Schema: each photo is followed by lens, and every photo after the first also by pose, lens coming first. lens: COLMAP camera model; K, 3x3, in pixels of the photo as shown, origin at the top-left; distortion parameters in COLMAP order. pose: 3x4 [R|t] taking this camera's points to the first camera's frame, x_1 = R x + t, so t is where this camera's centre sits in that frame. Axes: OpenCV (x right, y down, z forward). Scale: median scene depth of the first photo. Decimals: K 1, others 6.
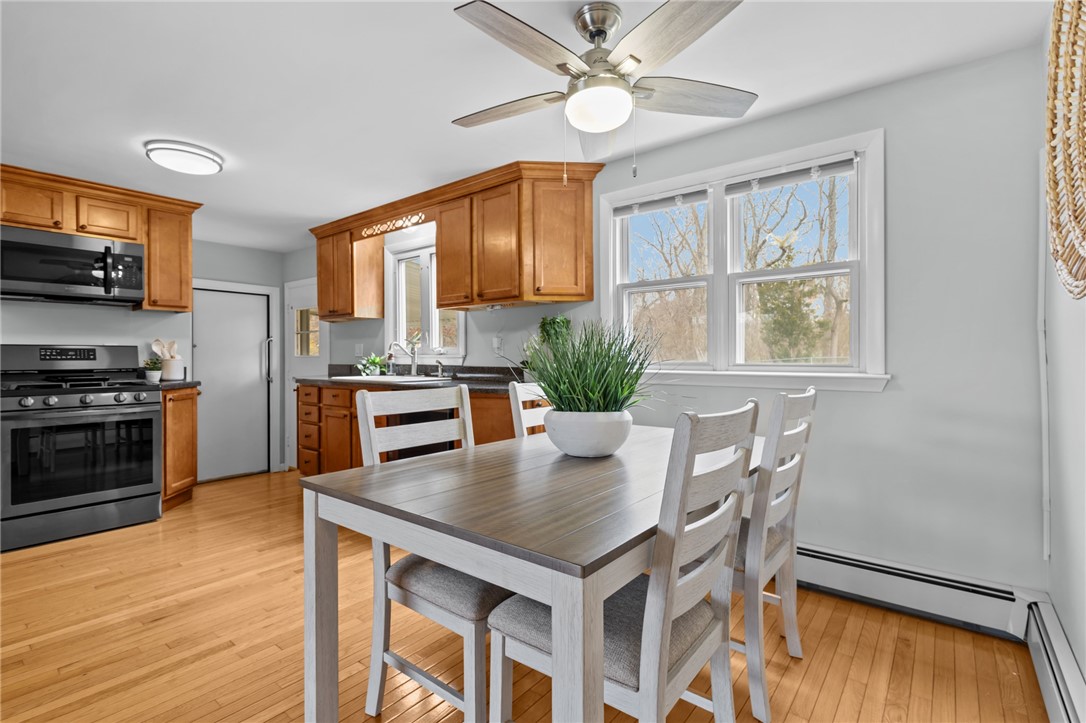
lens RADIAL K [[499.0, 0, 539.2], [0, 499.0, 357.4], [0, 0, 1]] dist [0.008859, -0.002146]
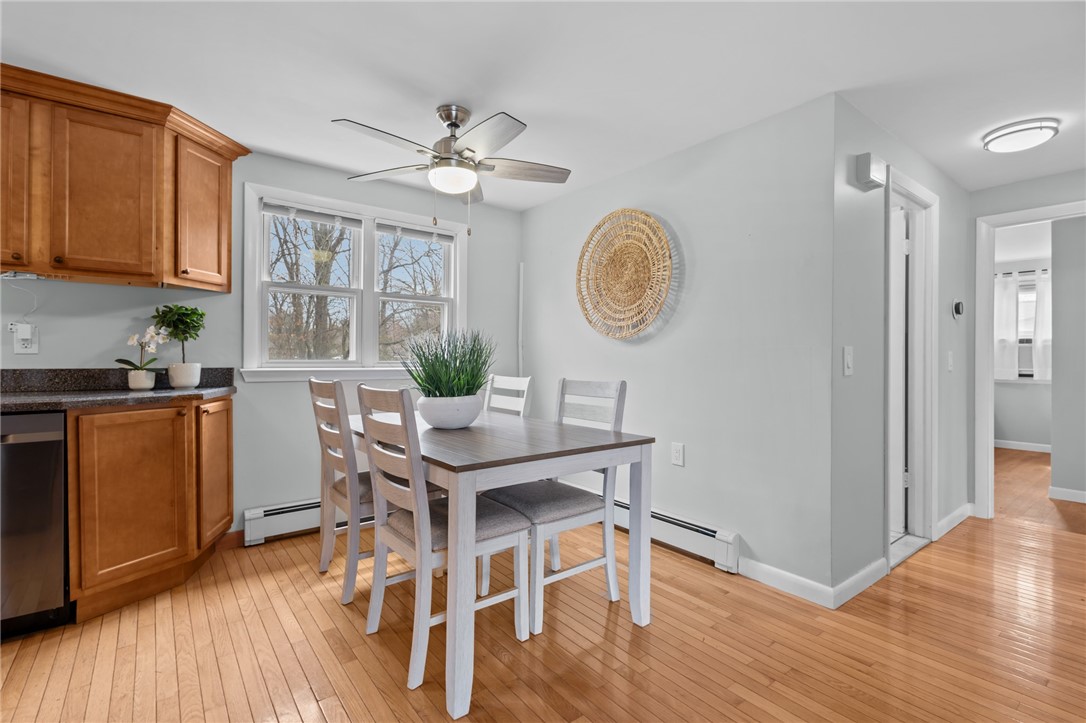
lens RADIAL K [[499.0, 0, 546.5], [0, 499.0, 353.9], [0, 0, 1]] dist [0.008859, -0.002146]
pose [[0.226630, 0.006806, 0.973957, -0.571359], [-0.007188, 0.999960, -0.005315, -0.001795], [-0.973954, -0.005796, 0.226670, 0.205097]]
